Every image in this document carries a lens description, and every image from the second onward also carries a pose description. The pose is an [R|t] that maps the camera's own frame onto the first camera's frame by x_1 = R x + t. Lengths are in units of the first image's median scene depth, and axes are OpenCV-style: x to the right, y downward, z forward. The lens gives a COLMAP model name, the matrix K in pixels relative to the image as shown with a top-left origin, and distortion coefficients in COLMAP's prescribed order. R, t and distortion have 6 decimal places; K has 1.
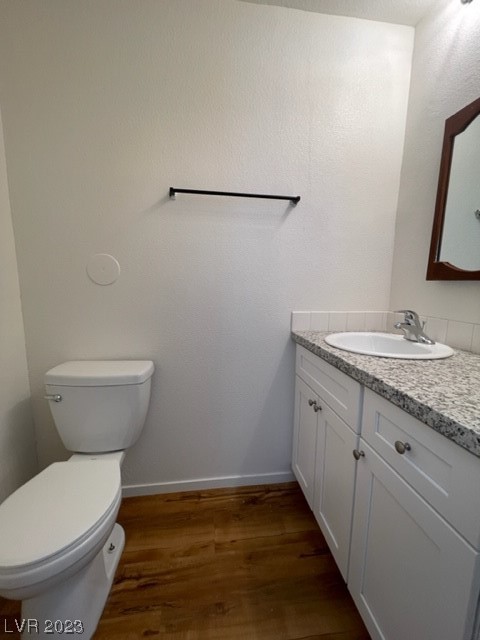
lens RADIAL K [[261.0, 0, 242.4], [0, 261.0, 318.5], [0, 0, 1]] dist [-0.003321, 0.000208]
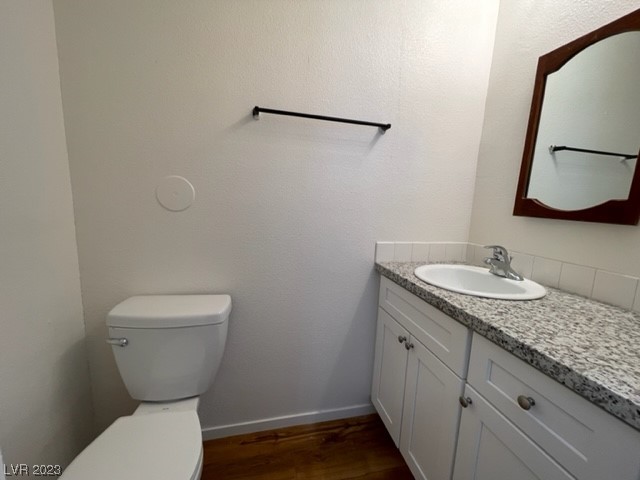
lens RADIAL K [[261.0, 0, 321.7], [0, 261.0, 237.9], [0, 0, 1]] dist [-0.003321, 0.000208]
pose [[0.995123, 0.015376, 0.097435, -0.128150], [-0.016578, 0.999796, 0.011540, -0.059206], [-0.097238, -0.013099, 0.995175, 0.067396]]
